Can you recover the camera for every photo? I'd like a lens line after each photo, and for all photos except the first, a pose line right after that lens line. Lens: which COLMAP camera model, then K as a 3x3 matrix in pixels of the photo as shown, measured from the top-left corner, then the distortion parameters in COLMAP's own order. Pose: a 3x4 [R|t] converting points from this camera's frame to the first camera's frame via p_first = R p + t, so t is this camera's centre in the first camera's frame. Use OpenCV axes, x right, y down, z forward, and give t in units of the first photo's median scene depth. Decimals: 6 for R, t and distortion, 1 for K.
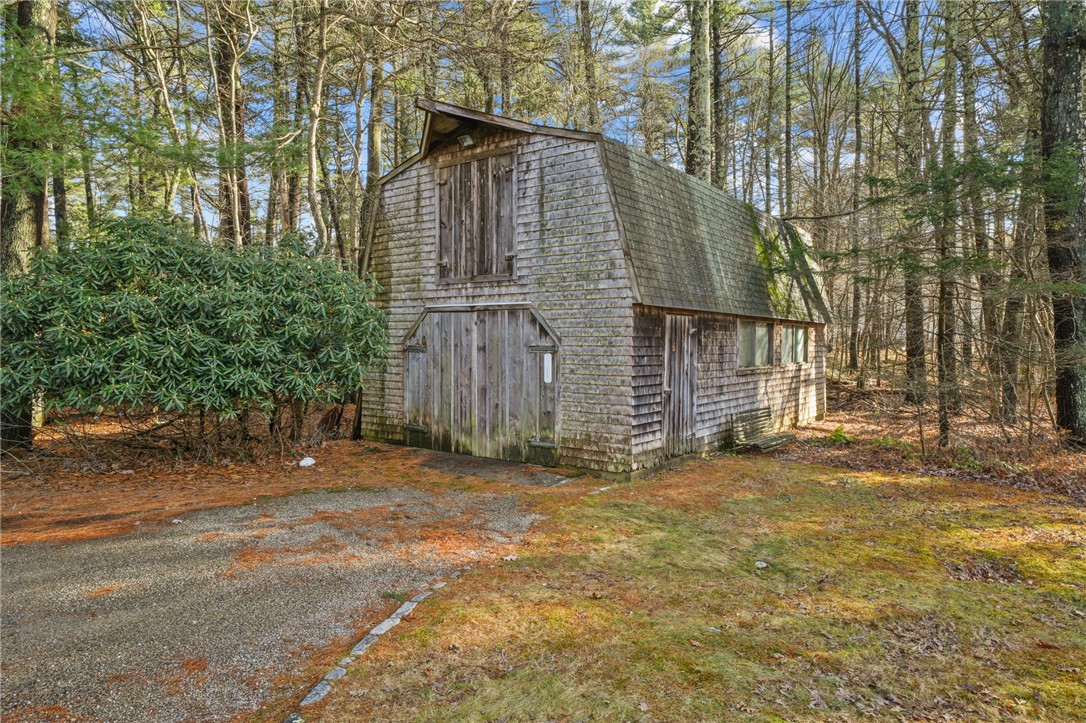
lens RADIAL K [[668.3, 0, 543.3], [0, 668.3, 360.2], [0, 0, 1]] dist [0.003747, 0.000490]
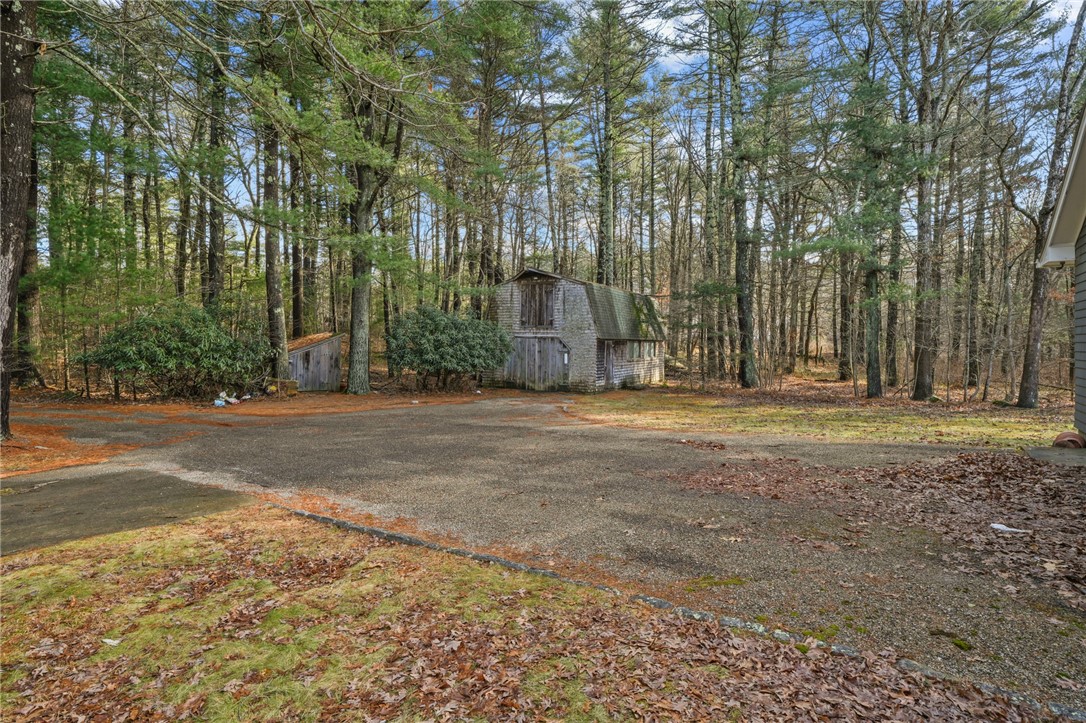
lens RADIAL K [[545.9, 0, 540.7], [0, 545.9, 356.2], [0, 0, 1]] dist [-0.007568, -0.002512]
pose [[0.990256, 0.002912, 0.139225, -0.414618], [-0.003363, 0.999990, 0.003006, -0.005555], [-0.139215, -0.003445, 0.990256, -1.292340]]
